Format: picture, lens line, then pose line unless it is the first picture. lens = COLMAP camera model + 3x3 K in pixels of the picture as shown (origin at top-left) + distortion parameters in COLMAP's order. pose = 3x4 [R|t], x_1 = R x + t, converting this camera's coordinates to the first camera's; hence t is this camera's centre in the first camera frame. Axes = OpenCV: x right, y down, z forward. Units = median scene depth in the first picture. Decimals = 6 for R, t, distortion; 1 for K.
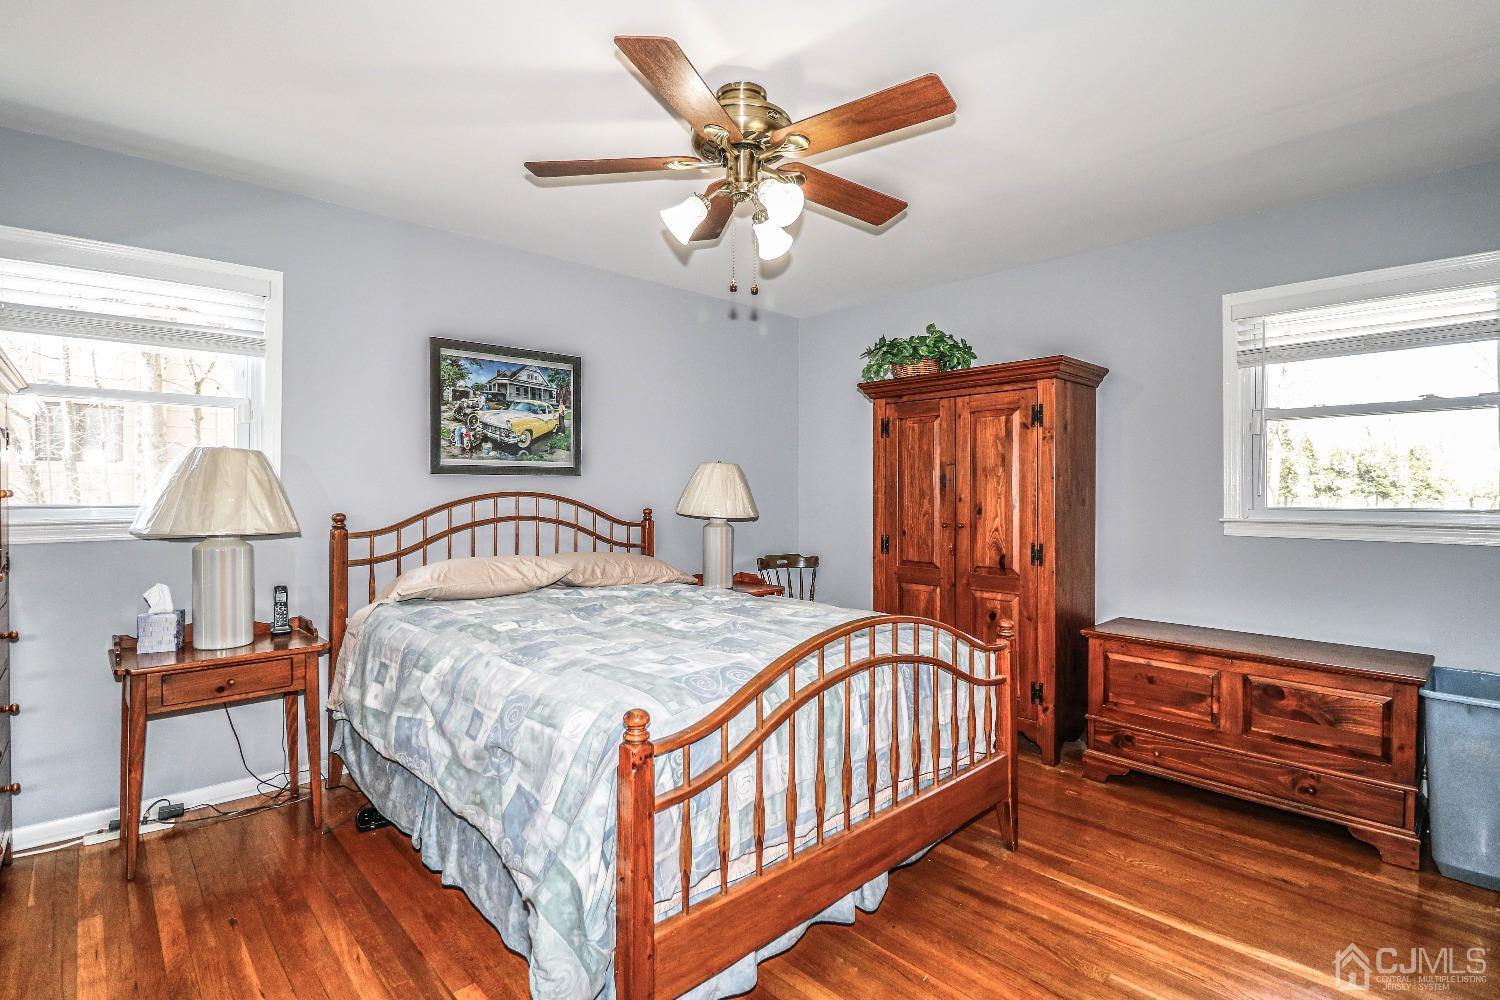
lens RADIAL K [[710.0, 0, 741.5], [0, 710.0, 494.7], [0, 0, 1]] dist [-0.000282, 0.000065]
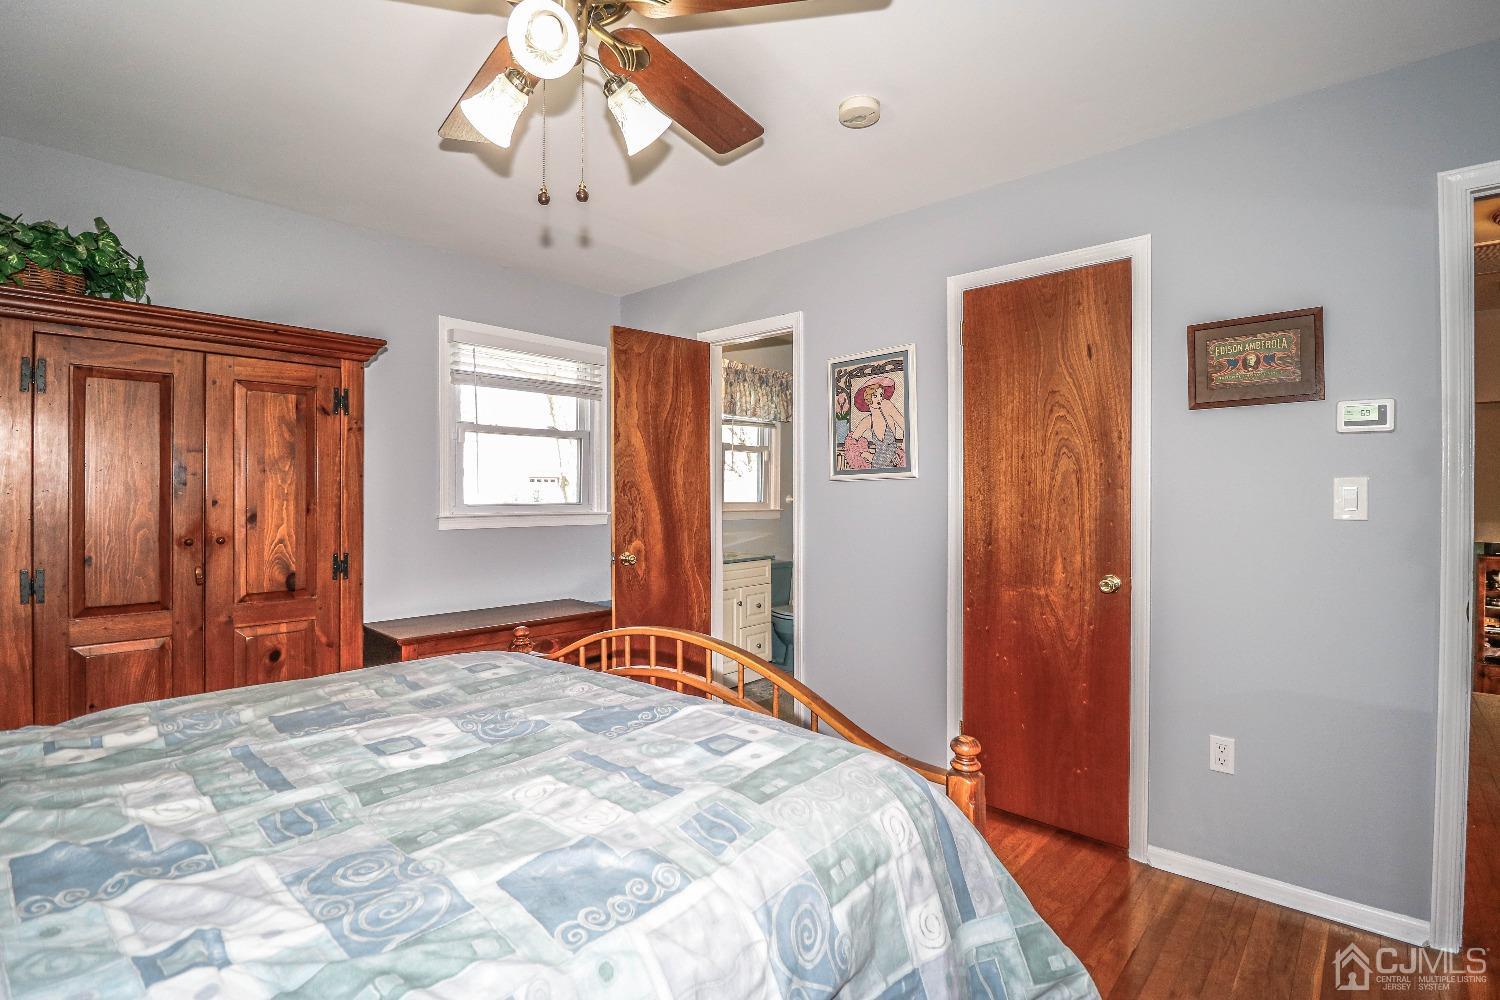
lens RADIAL K [[710.0, 0, 741.5], [0, 710.0, 494.7], [0, 0, 1]] dist [-0.000282, 0.000065]
pose [[-0.066230, -0.005118, 0.997791, -0.456382], [-0.000373, 0.999987, 0.005105, -0.005242], [-0.997804, -0.000034, -0.066231, 0.582137]]
